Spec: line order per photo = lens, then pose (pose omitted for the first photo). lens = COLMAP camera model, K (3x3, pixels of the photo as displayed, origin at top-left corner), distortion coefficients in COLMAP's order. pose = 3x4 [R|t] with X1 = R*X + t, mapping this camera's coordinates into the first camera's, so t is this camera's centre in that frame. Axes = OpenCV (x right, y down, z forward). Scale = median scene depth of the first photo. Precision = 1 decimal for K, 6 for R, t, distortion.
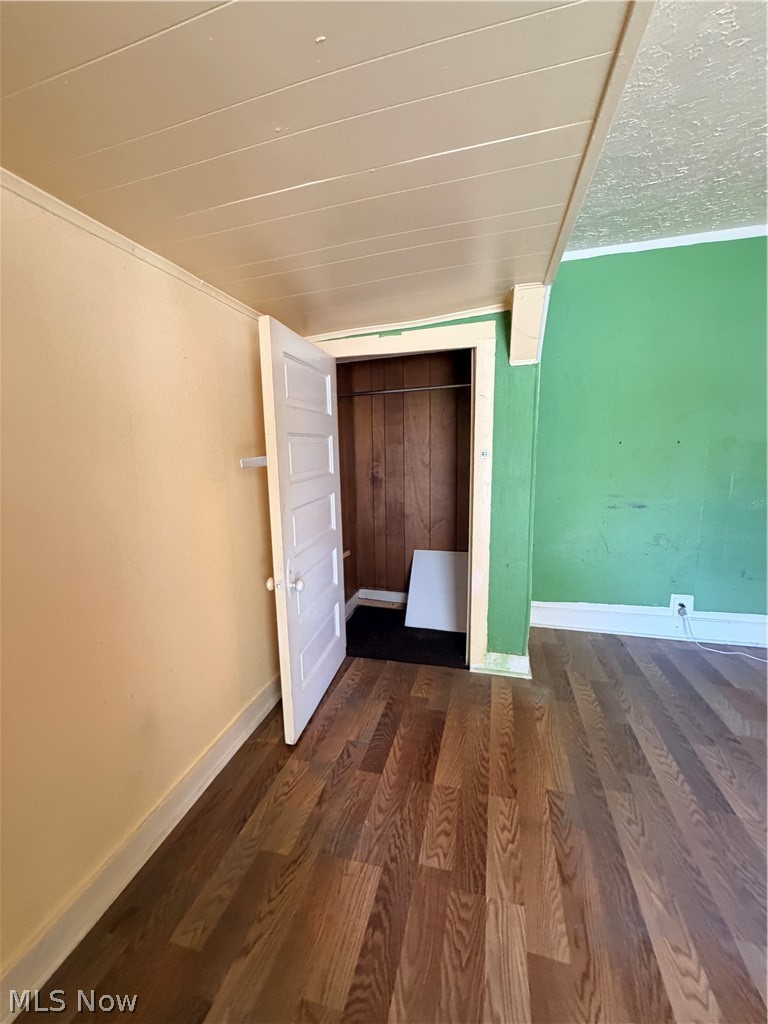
lens RADIAL K [[409.5, 0, 381.7], [0, 409.5, 508.7], [0, 0, 1]] dist [0.000632, 0.000134]
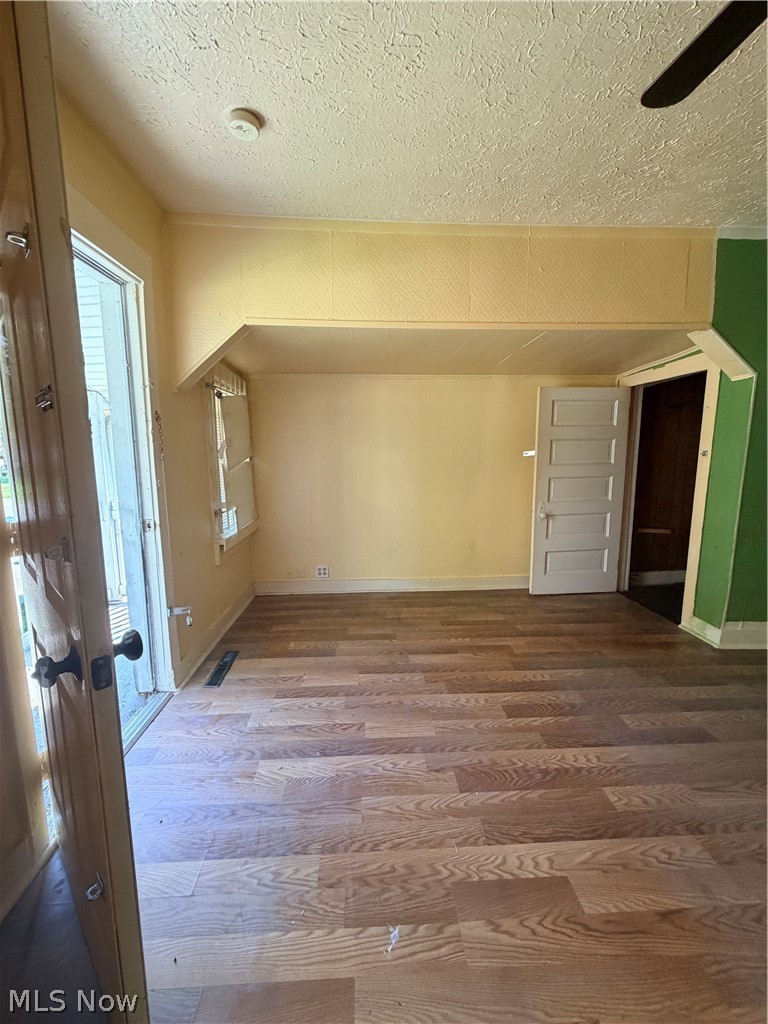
lens RADIAL K [[409.5, 0, 381.2], [0, 409.5, 508.7], [0, 0, 1]] dist [0.000632, 0.000134]
pose [[0.310601, 0.154387, -0.937919, 1.090165], [-0.139511, 0.983440, 0.115680, 0.025103], [0.940247, 0.094919, 0.326996, -0.311526]]
